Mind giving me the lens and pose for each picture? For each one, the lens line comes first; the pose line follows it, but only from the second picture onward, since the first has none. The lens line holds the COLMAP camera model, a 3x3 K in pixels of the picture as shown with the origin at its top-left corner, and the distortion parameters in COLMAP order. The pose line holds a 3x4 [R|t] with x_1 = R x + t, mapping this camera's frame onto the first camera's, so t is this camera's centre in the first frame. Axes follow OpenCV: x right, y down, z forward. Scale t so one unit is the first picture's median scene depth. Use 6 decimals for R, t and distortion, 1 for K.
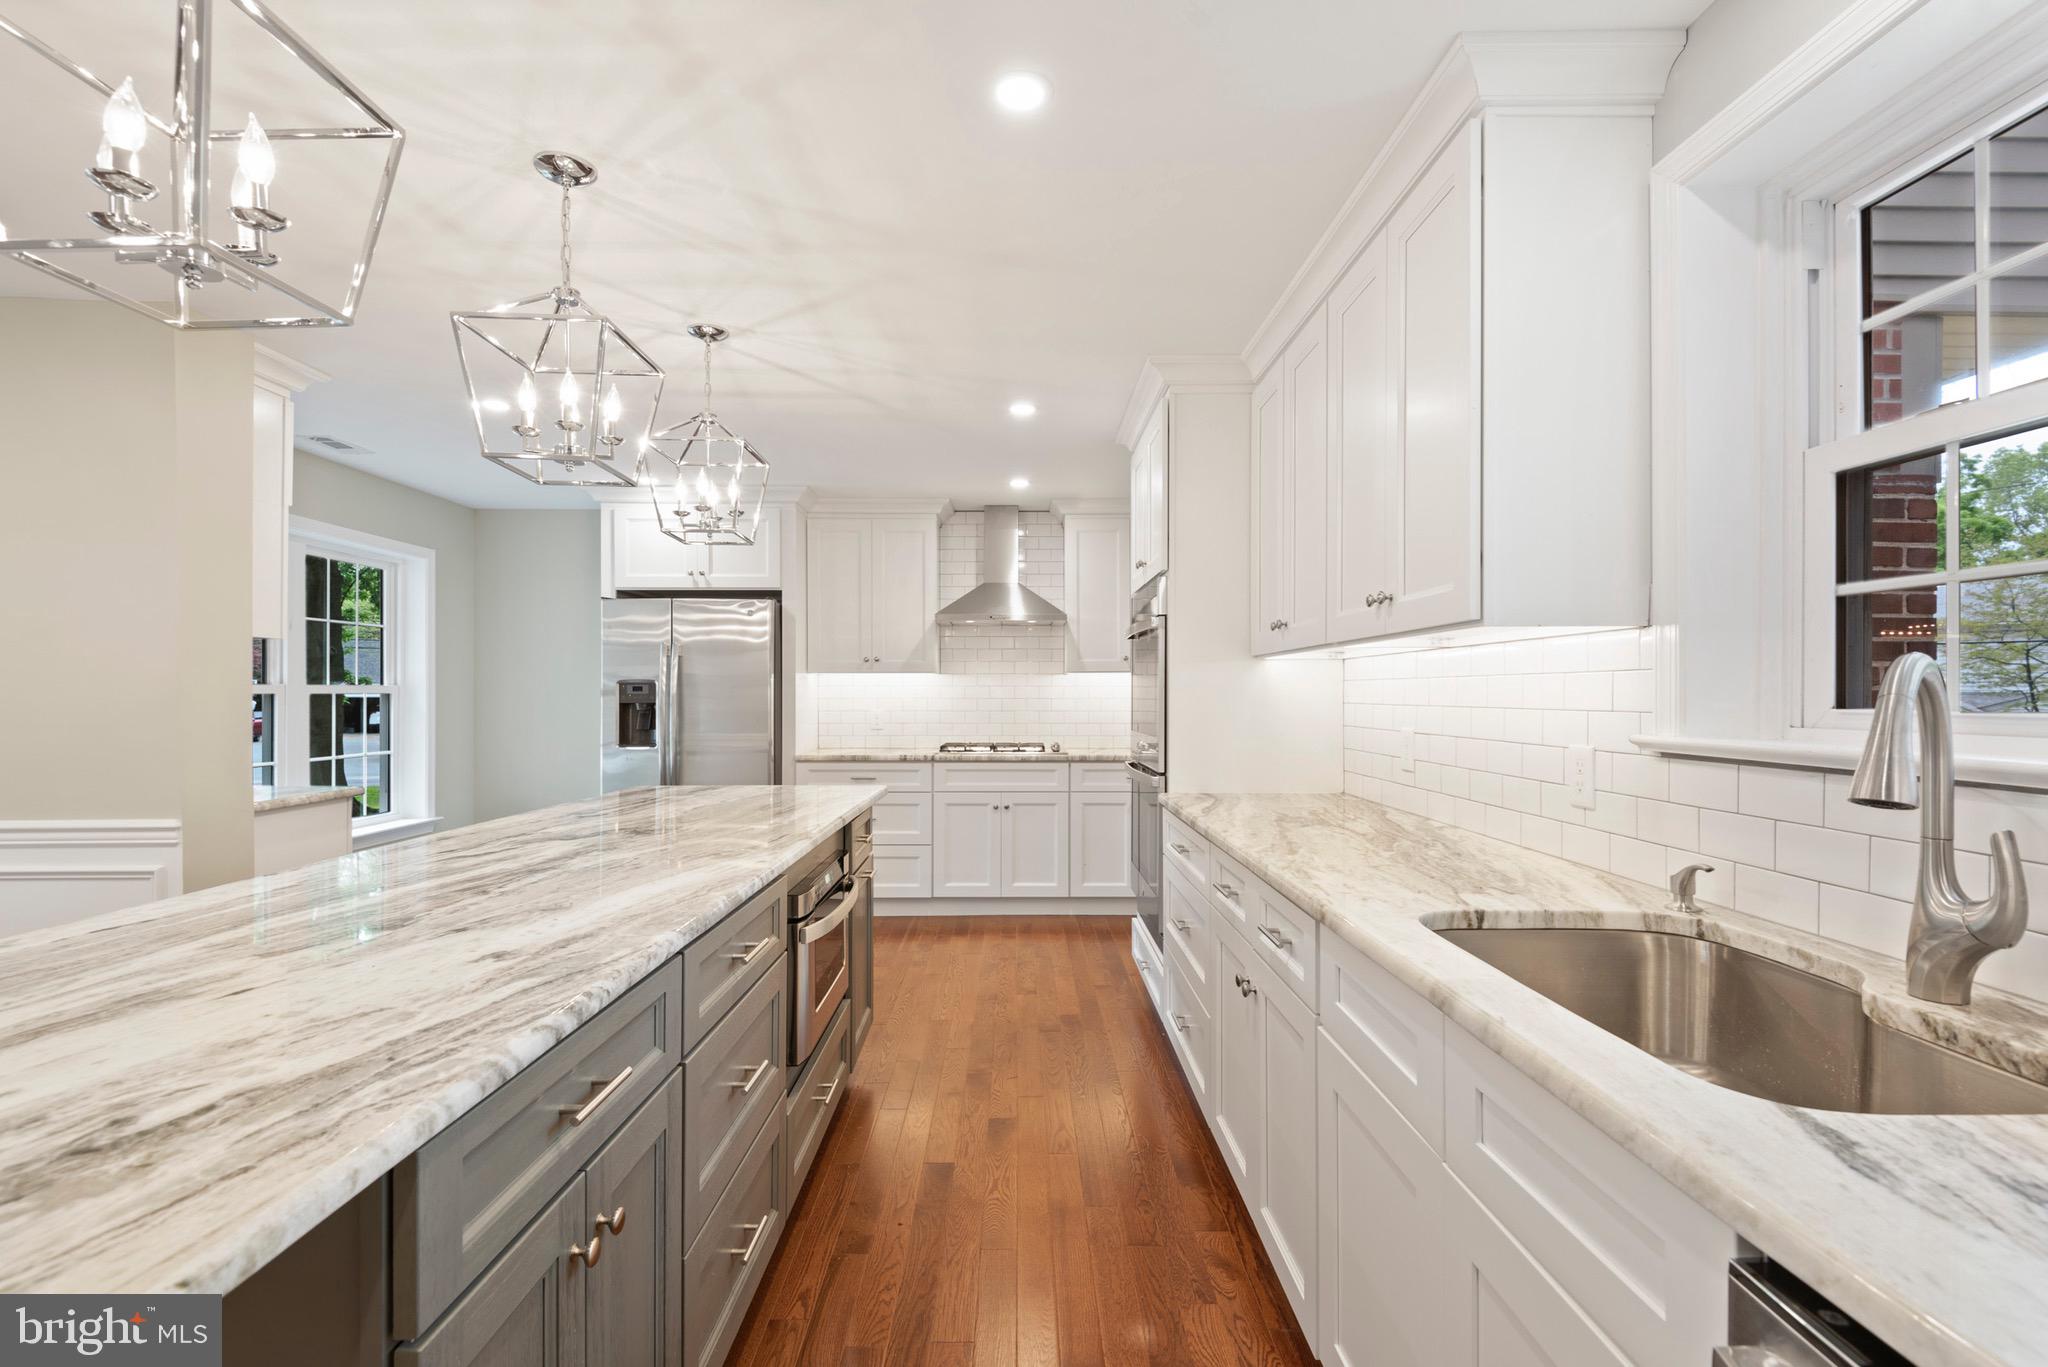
lens RADIAL K [[963.5, 0, 1014.9], [0, 963.5, 695.0], [0, 0, 1]] dist [0.018235, -0.009803]
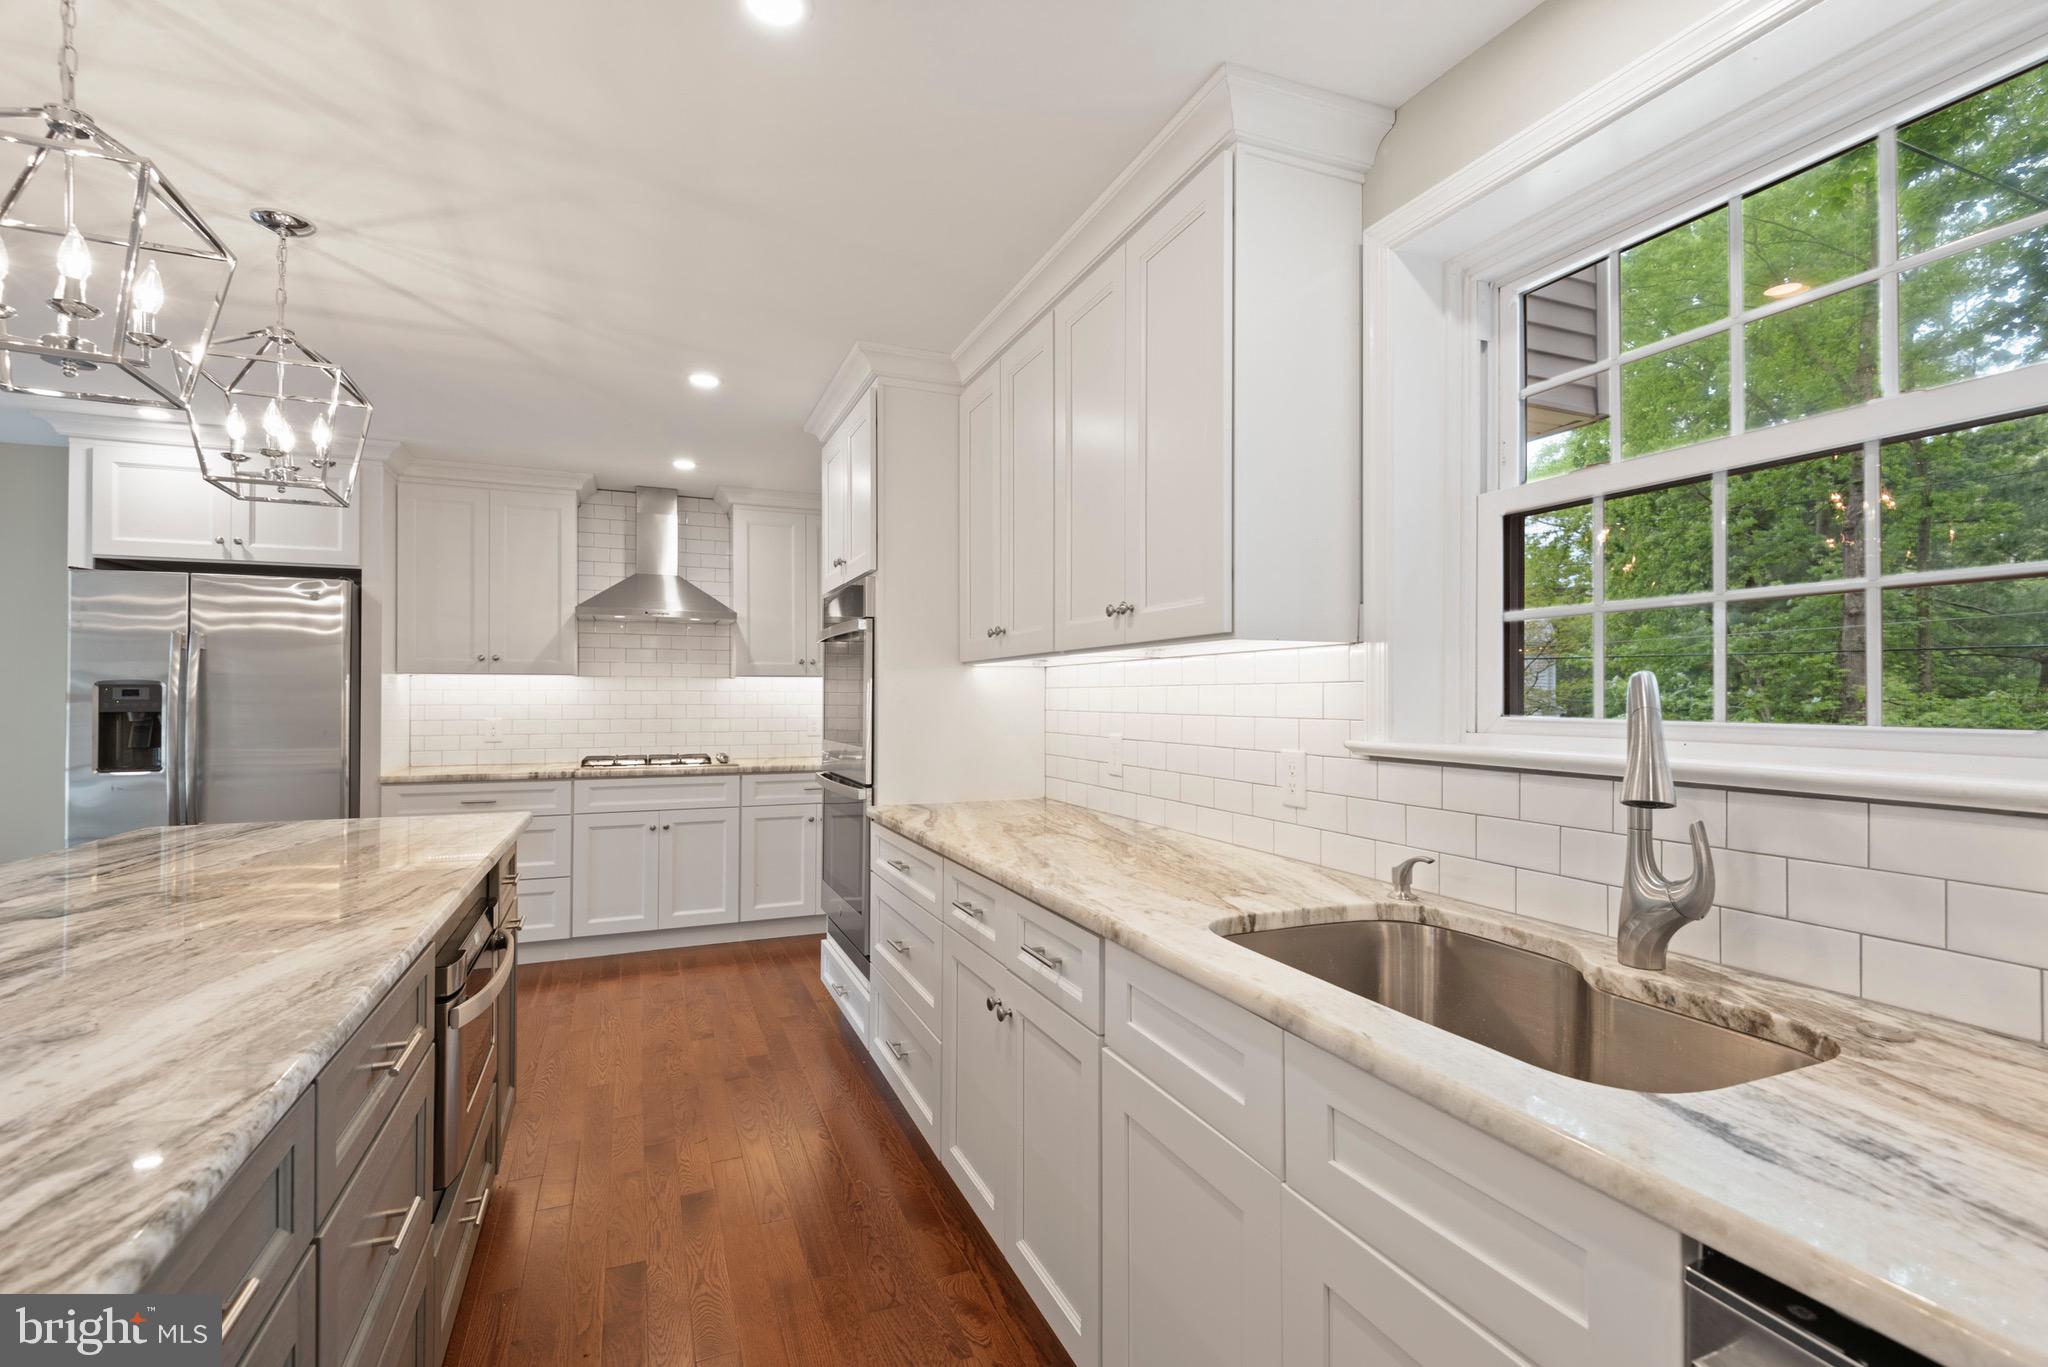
lens RADIAL K [[963.5, 0, 1036.3], [0, 963.5, 691.3], [0, 0, 1]] dist [0.018235, -0.009803]
pose [[0.921039, 0.003156, 0.389457, -0.096705], [-0.000247, 0.999972, -0.007520, -0.005420], [-0.389470, 0.006830, 0.921014, 0.105890]]
